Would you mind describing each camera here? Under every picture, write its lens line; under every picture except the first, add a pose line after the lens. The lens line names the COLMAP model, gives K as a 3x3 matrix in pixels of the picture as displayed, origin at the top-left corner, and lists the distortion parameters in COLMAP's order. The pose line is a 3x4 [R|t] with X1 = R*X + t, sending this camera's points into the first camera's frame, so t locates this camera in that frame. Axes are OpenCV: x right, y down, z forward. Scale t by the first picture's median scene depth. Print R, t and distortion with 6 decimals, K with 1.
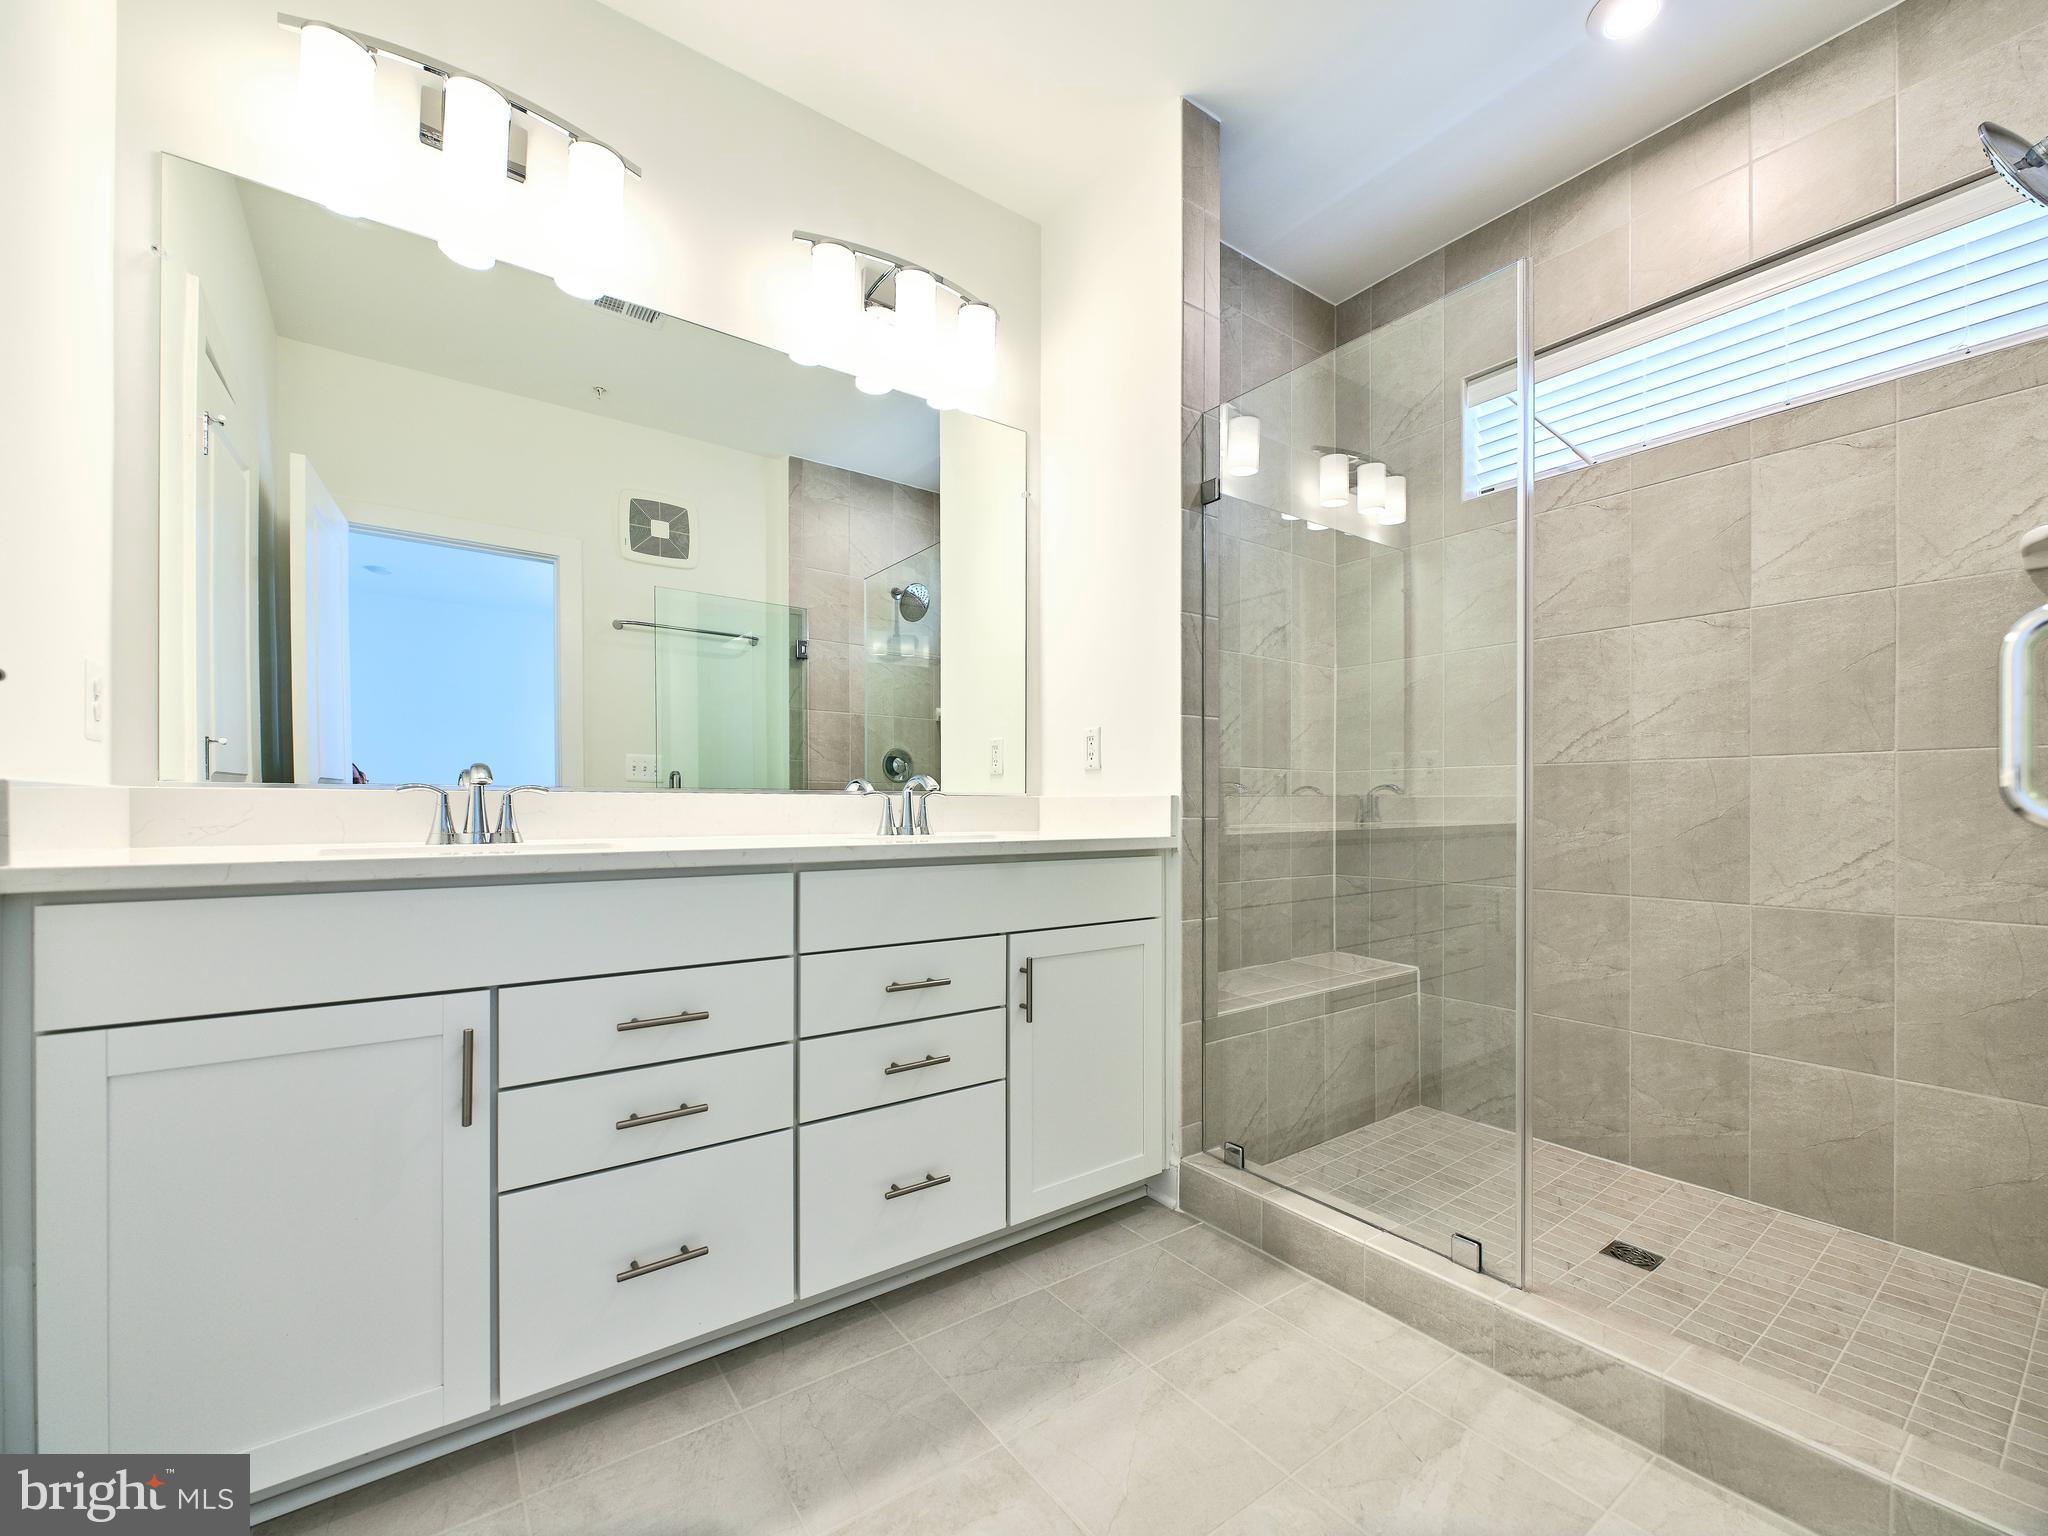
lens RADIAL K [[862.2, 0, 1074.8], [0, 862.2, 807.3], [0, 0, 1]] dist [-0.002529, 0.001042]
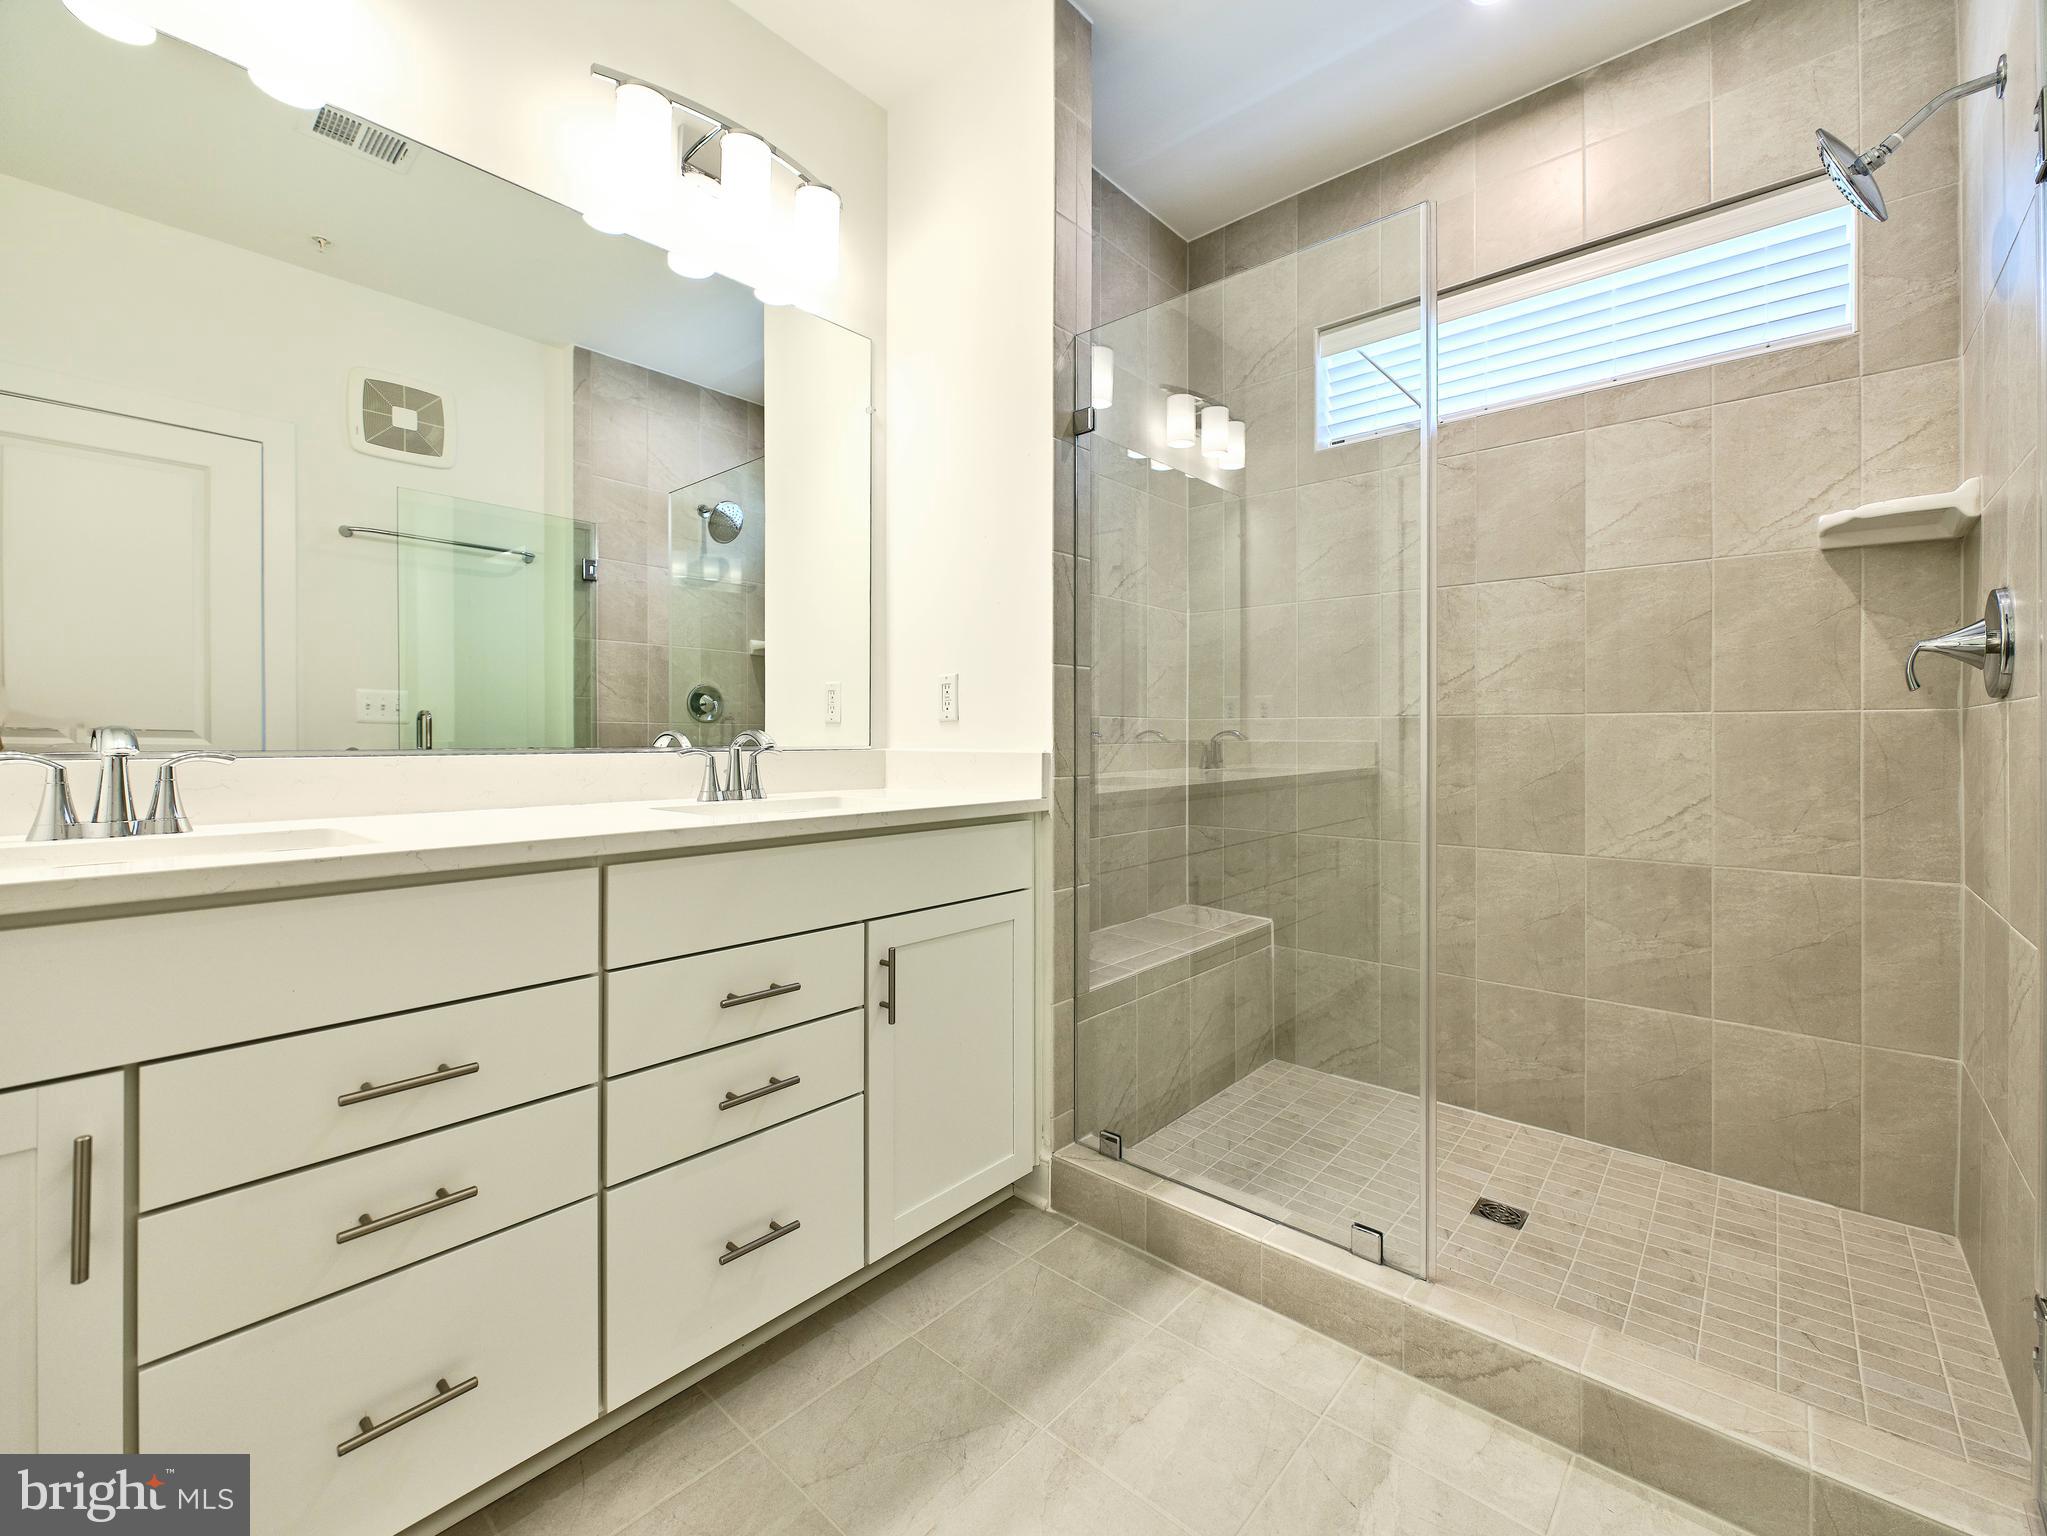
lens RADIAL K [[861.7, 0, 1058.5], [0, 861.7, 735.1], [0, 0, 1]] dist [-0.002529, 0.001042]
pose [[0.979403, 0.002064, 0.201905, -0.056828], [-0.001817, 0.999997, -0.001408, -0.032781], [-0.201907, 0.001012, 0.979404, 0.112410]]
